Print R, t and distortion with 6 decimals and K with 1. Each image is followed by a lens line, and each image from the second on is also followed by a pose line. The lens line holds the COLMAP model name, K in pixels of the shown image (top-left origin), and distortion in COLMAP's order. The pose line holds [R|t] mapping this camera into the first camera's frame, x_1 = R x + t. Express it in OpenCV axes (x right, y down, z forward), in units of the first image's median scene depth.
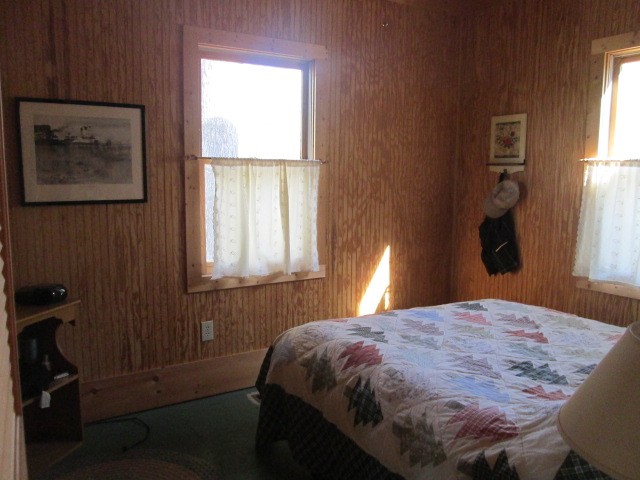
lens RADIAL K [[520.7, 0, 303.7], [0, 520.7, 243.6], [0, 0, 1]] dist [-0.025291, 0.025536]
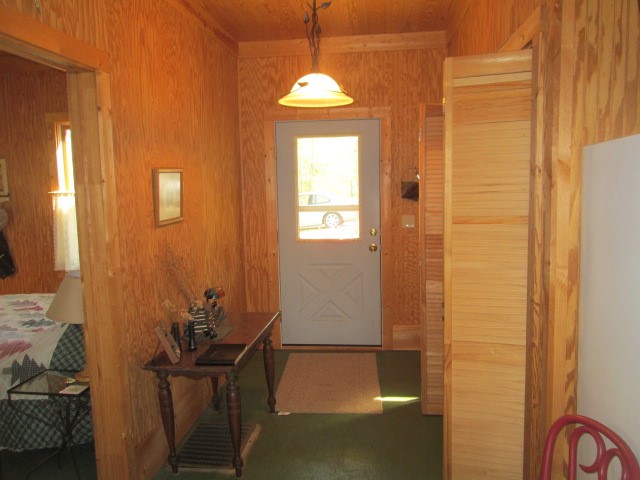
lens RADIAL K [[520.7, 0, 308.5], [0, 520.7, 235.4], [0, 0, 1]] dist [-0.025291, 0.025536]
pose [[0.594898, -0.103886, 0.797060, -0.223757], [0.130692, 0.990919, 0.031609, 0.010430], [-0.793106, 0.085365, 0.603072, -0.485584]]
